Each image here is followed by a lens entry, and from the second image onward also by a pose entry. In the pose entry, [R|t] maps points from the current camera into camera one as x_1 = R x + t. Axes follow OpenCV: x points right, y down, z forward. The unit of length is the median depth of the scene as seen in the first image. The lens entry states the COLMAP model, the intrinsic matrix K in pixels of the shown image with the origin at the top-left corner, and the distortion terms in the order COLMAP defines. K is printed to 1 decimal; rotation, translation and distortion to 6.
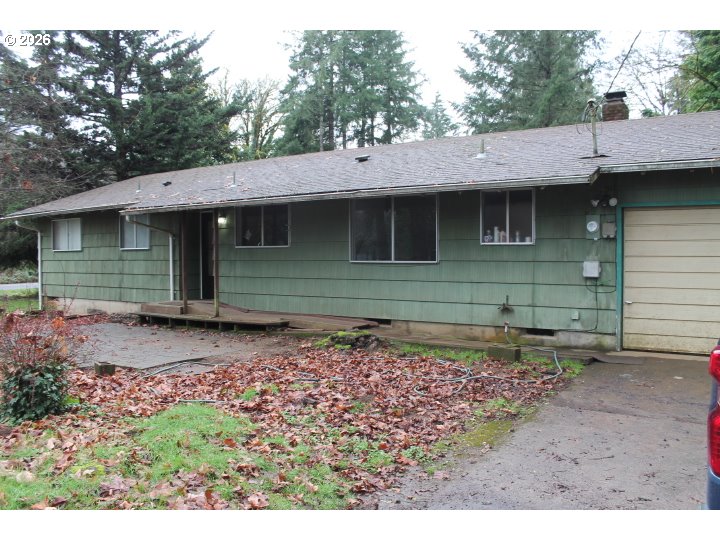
lens RADIAL K [[604.0, 0, 359.9], [0, 604.0, 287.7], [0, 0, 1]] dist [-0.154882, 0.167301]
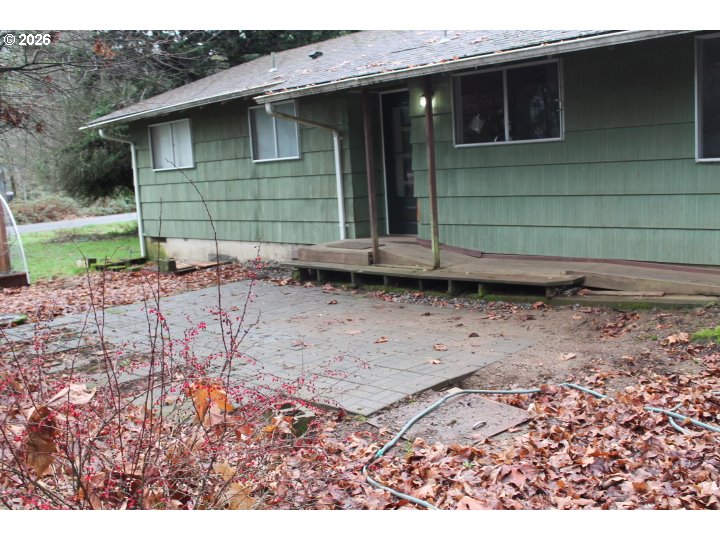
lens RADIAL K [[648.5, 0, 359.3], [0, 648.5, 271.0], [0, 0, 1]] dist [-0.121555, 0.135640]
pose [[0.984395, -0.027086, -0.173878, -0.180470], [0.046153, 0.993234, 0.106570, -0.016726], [0.169815, -0.112932, 0.978984, 0.333216]]
